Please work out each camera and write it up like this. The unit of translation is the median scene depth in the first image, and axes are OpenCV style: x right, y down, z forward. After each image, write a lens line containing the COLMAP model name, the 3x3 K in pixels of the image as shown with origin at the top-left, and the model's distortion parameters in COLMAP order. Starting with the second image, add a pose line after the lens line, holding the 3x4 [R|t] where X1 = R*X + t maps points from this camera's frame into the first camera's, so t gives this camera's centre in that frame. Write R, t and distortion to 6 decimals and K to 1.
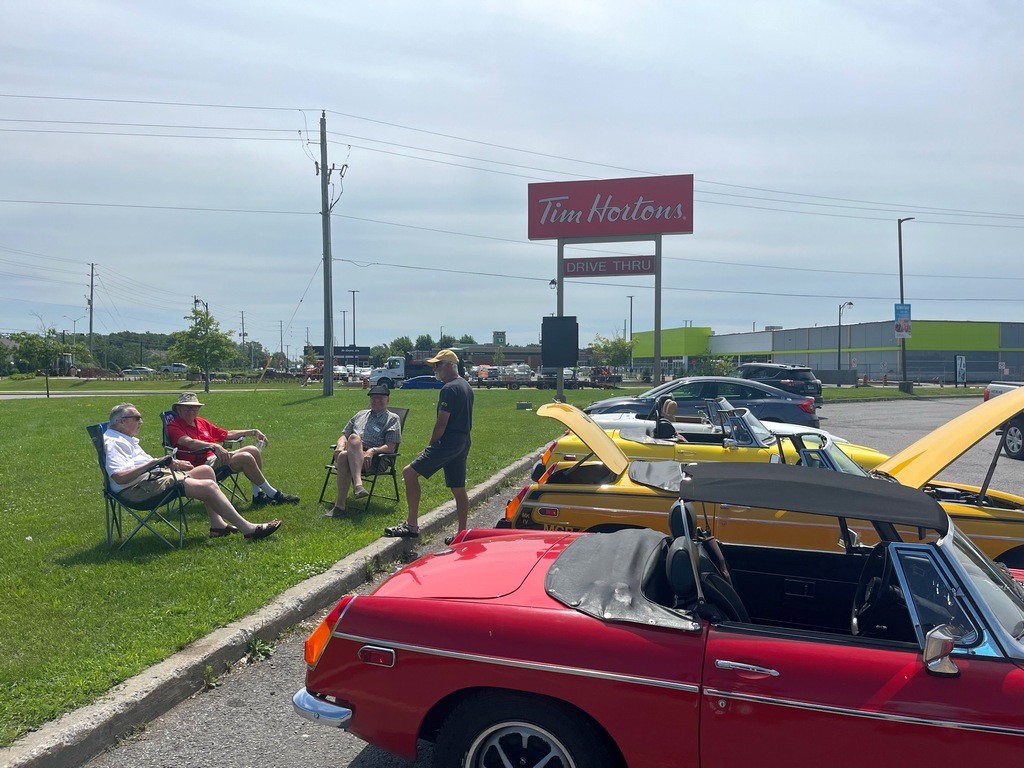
lens RADIAL K [[782.1, 0, 515.4], [0, 782.1, 380.1], [0, 0, 1]] dist [0.068919, -0.068327]
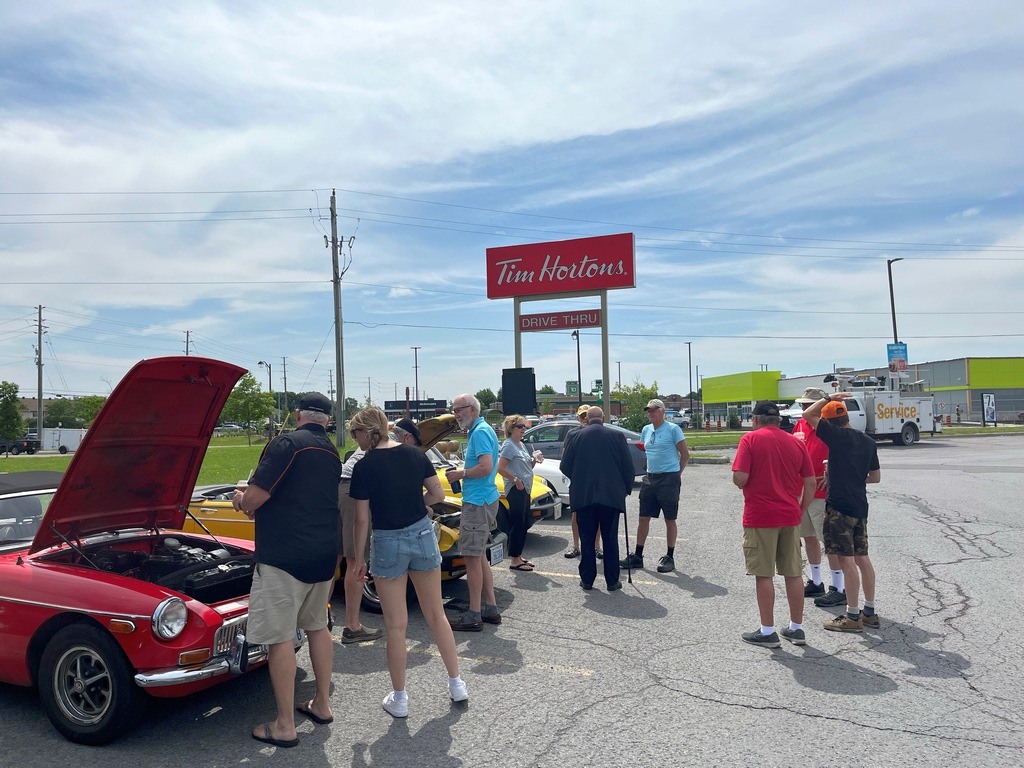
lens RADIAL K [[782.1, 0, 513.4], [0, 782.1, 387.1], [0, 0, 1]] dist [0.068919, -0.068327]
pose [[0.991845, -0.029769, -0.123927, 0.134501], [0.022941, 0.998158, -0.056160, 0.002790], [0.125370, 0.052858, 0.990701, -0.046100]]
